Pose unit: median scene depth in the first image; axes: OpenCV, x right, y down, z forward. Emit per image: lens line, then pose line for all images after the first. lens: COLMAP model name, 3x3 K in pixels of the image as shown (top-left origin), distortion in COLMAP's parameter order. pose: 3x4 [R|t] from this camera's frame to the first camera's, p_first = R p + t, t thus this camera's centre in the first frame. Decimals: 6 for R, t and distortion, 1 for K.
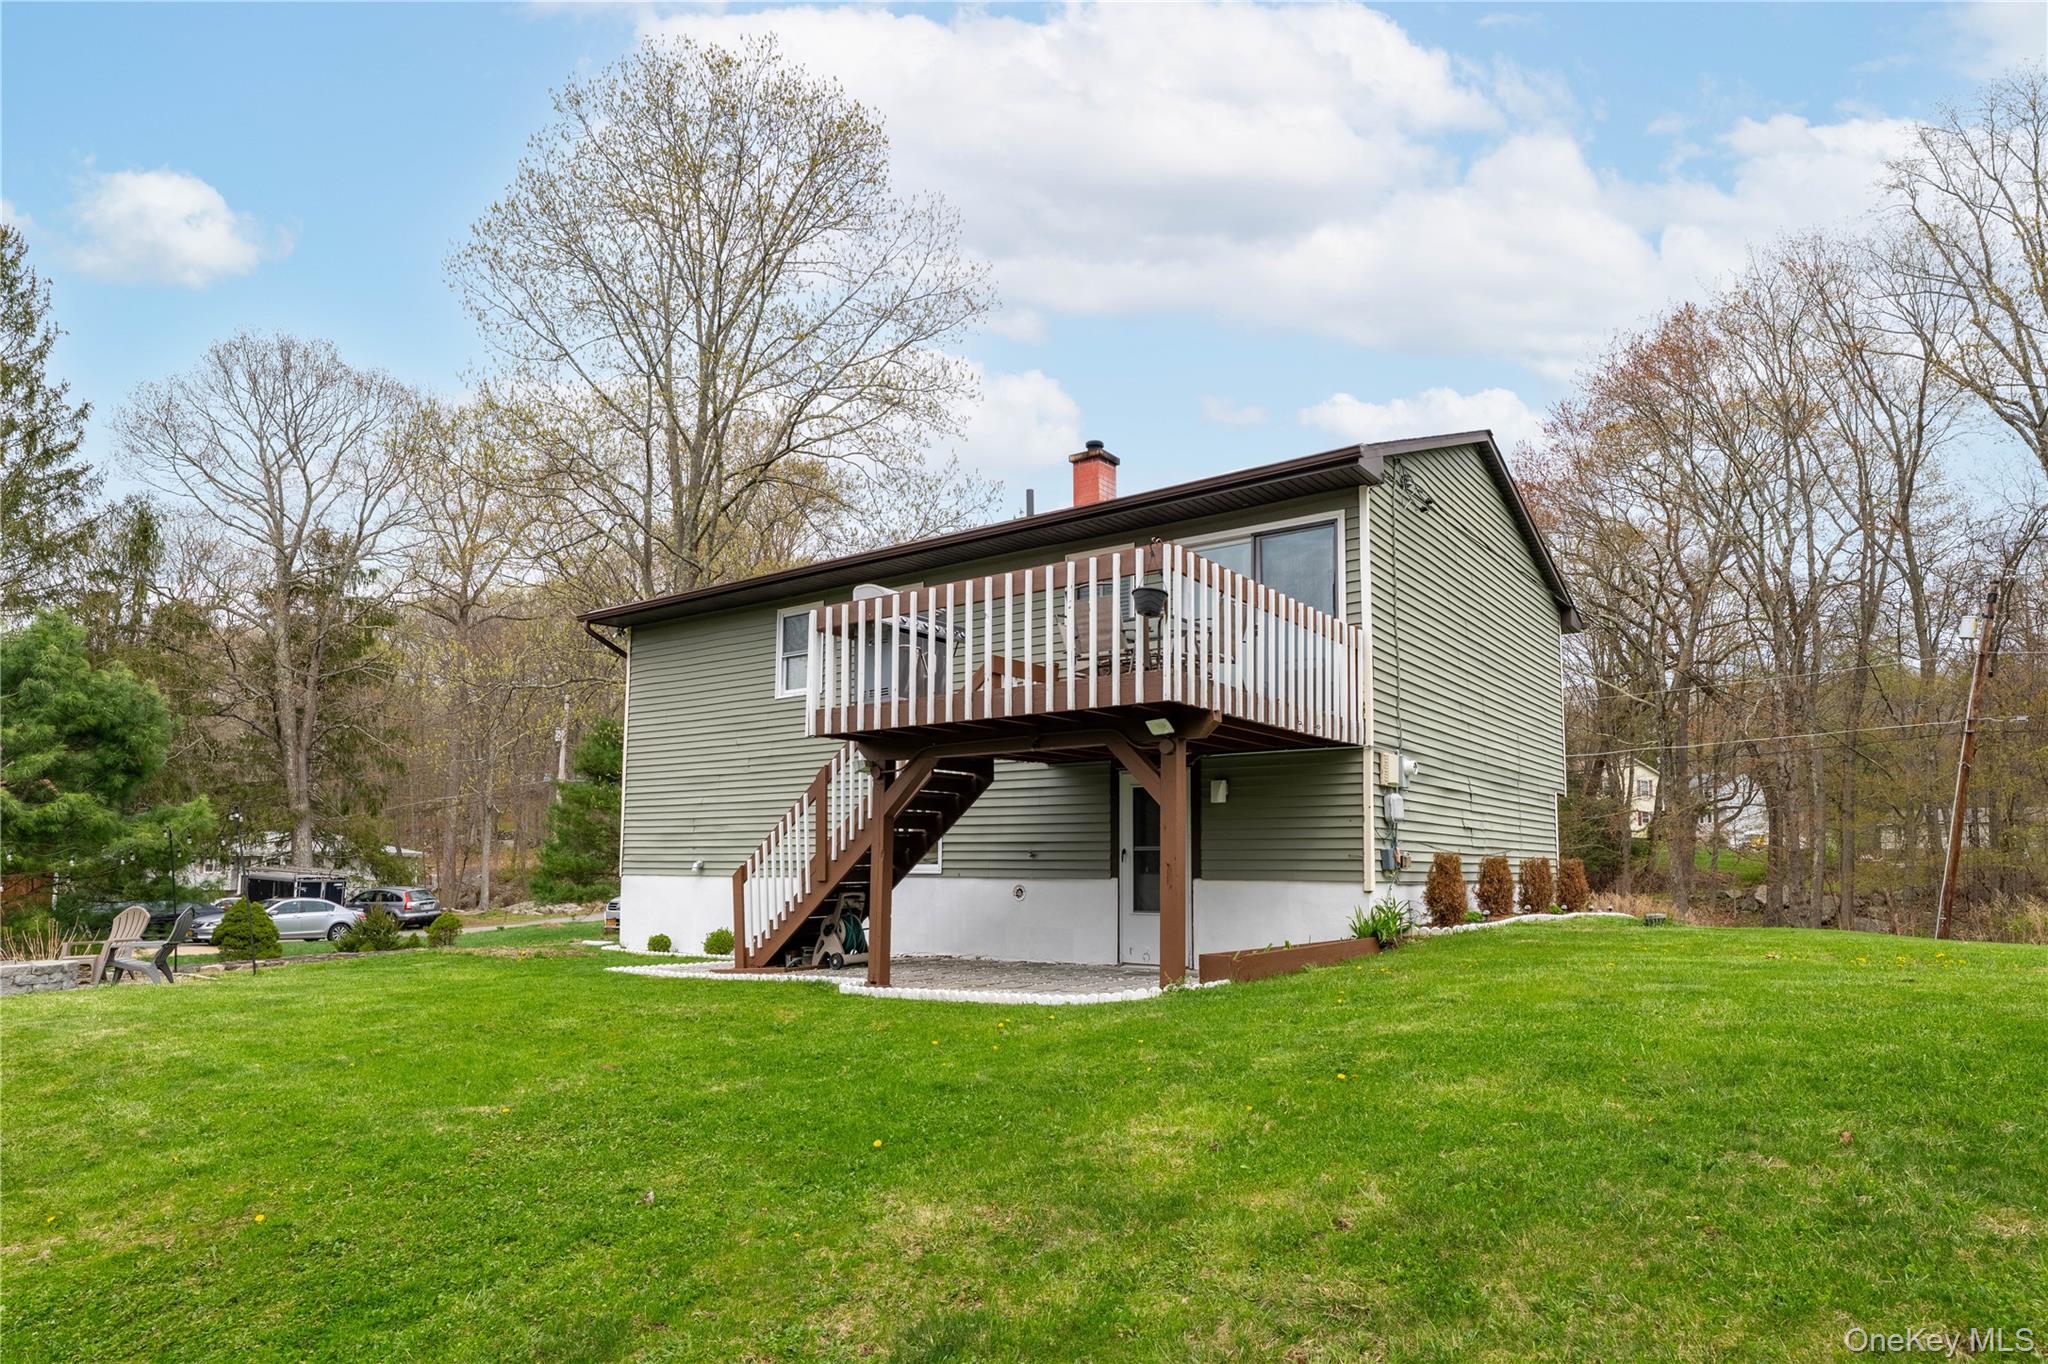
lens RADIAL K [[1136.5, 0, 1028.0], [0, 1136.5, 741.9], [0, 0, 1]] dist [0.002366, 0.001288]
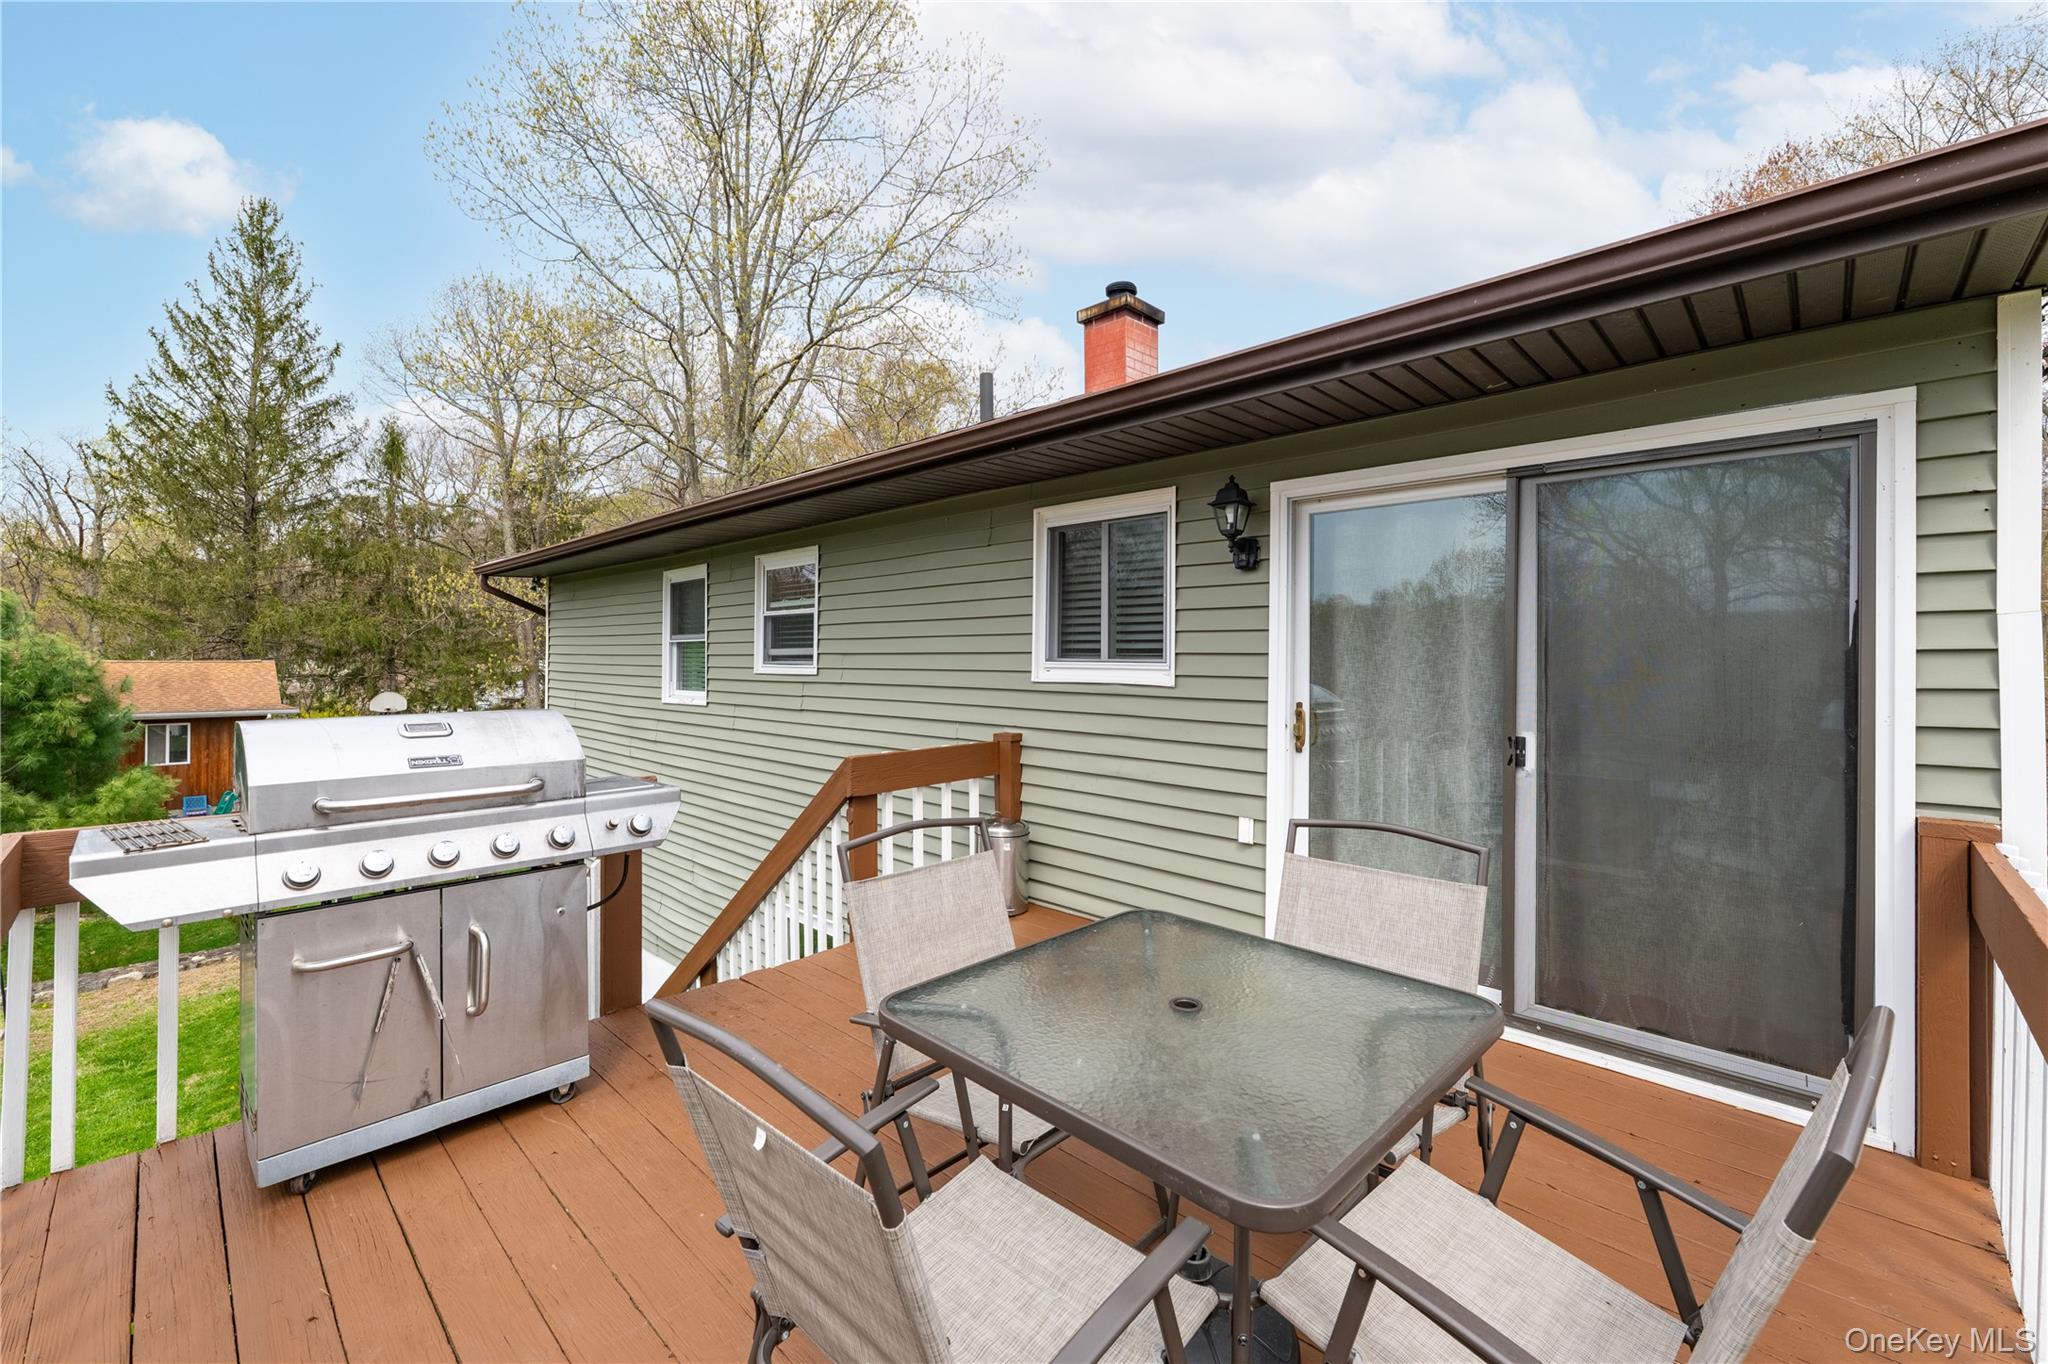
lens RADIAL K [[835.0, 0, 988.3], [0, 835.0, 678.1], [0, 0, 1]] dist [-0.002826, -0.000336]
pose [[0.988674, 0.003524, -0.150041, 0.054323], [0.015318, 0.992134, 0.124240, -0.112469], [0.149298, -0.125131, 0.980843, 0.523030]]
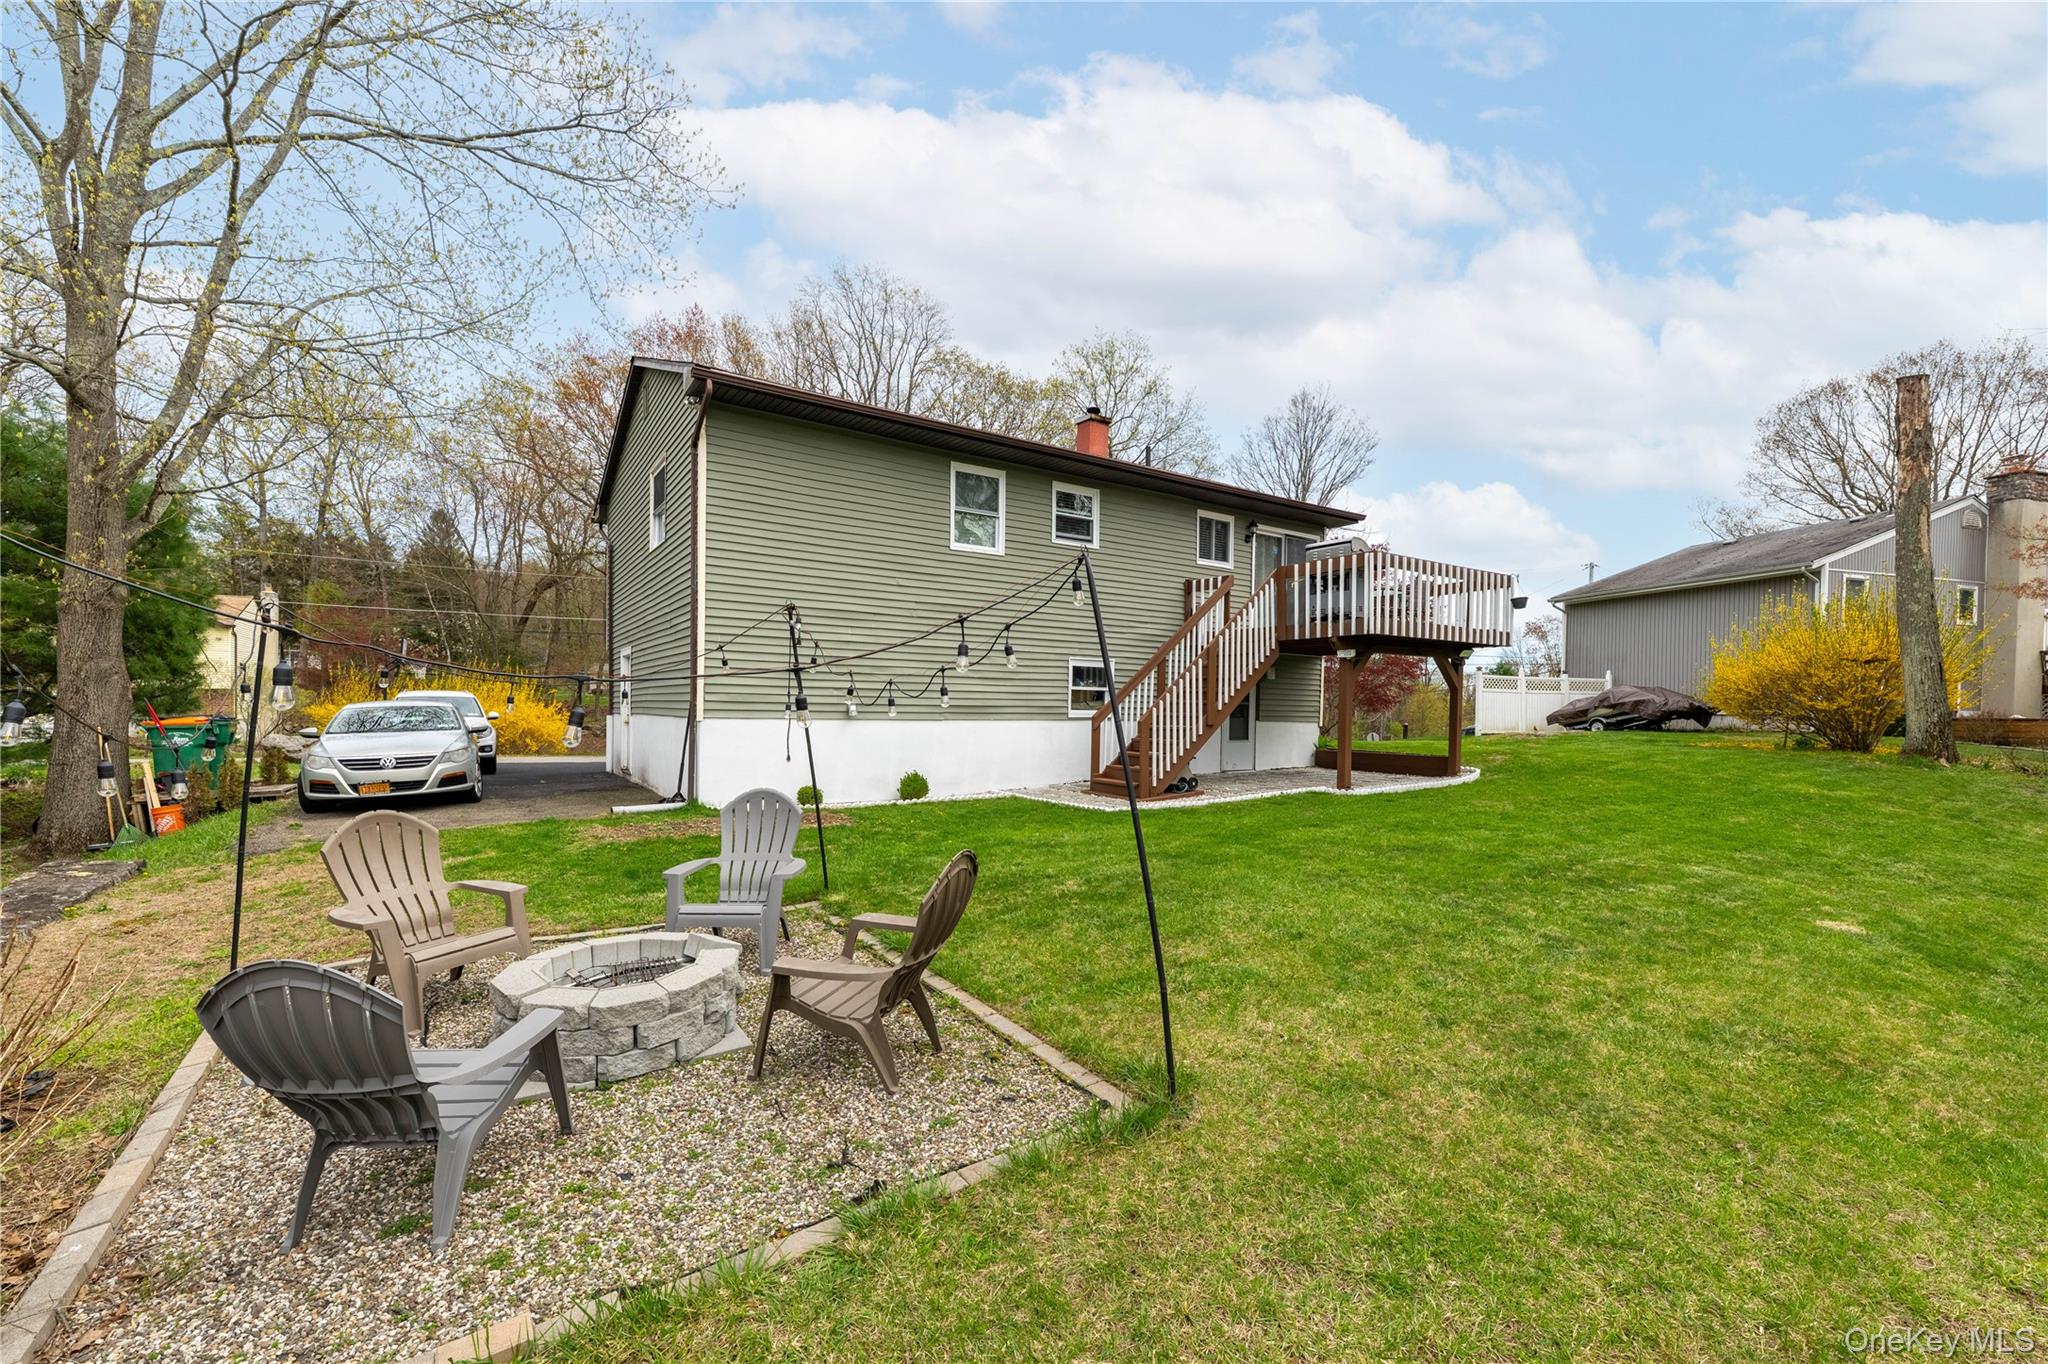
lens RADIAL K [[835.0, 0, 988.3], [0, 835.0, 678.1], [0, 0, 1]] dist [-0.002826, -0.000336]
pose [[0.379191, 0.031476, 0.924783, -0.897829], [-0.118694, 0.992819, 0.014877, 0.062368], [-0.917674, -0.115408, 0.380204, 0.662991]]
